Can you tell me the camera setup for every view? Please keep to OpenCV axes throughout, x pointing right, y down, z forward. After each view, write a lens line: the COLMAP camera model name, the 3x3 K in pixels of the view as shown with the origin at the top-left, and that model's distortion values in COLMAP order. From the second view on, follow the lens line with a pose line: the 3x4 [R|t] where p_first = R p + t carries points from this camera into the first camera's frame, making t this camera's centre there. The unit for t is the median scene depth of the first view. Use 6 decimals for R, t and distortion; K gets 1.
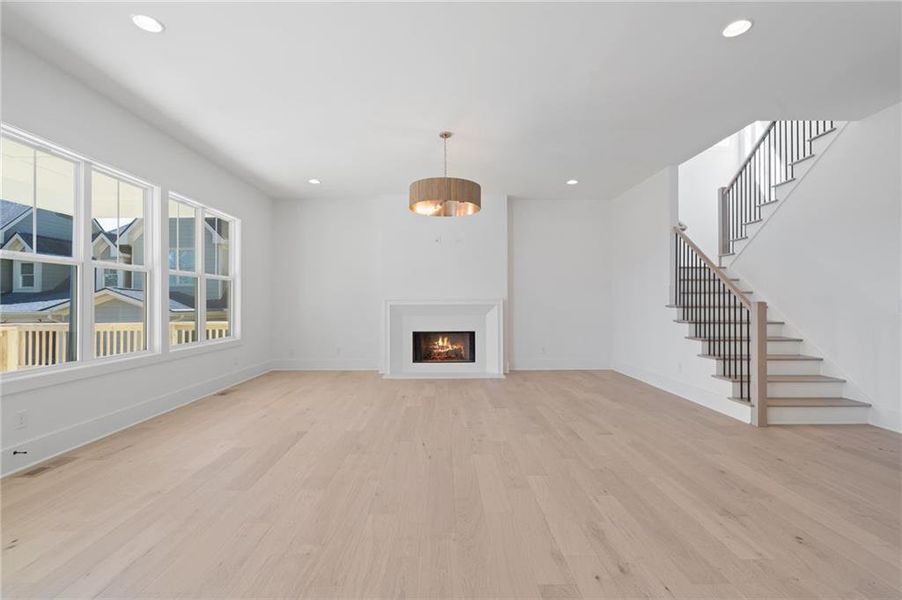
lens RADIAL K [[388.5, 0, 447.8], [0, 388.5, 299.4], [0, 0, 1]] dist [-0.002247, -0.000305]
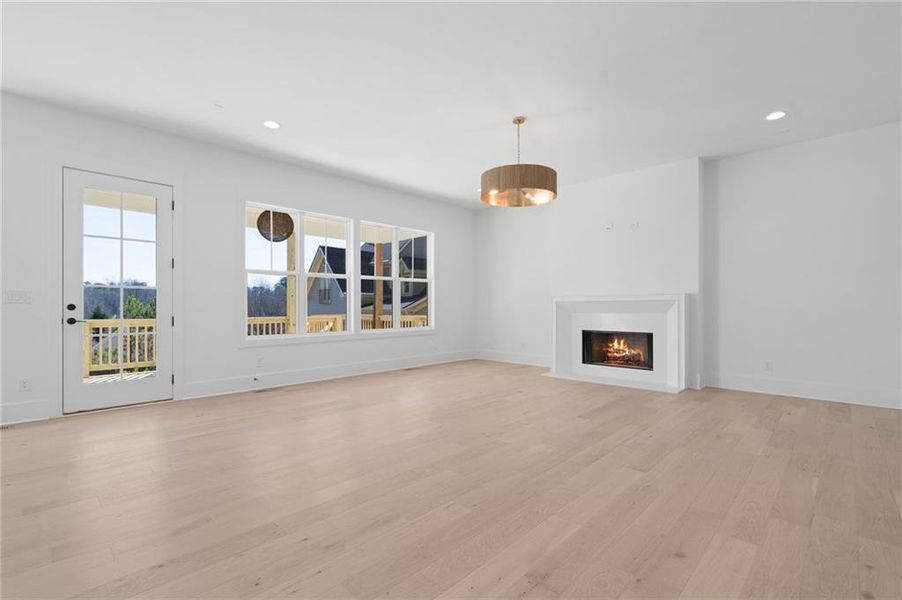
lens RADIAL K [[388.5, 0, 447.8], [0, 388.5, 299.4], [0, 0, 1]] dist [-0.002247, -0.000305]
pose [[0.735418, -0.007093, -0.677577, 0.312844], [0.004154, 0.999974, -0.005958, 0.013963], [0.677601, 0.001567, 0.735428, 0.106511]]
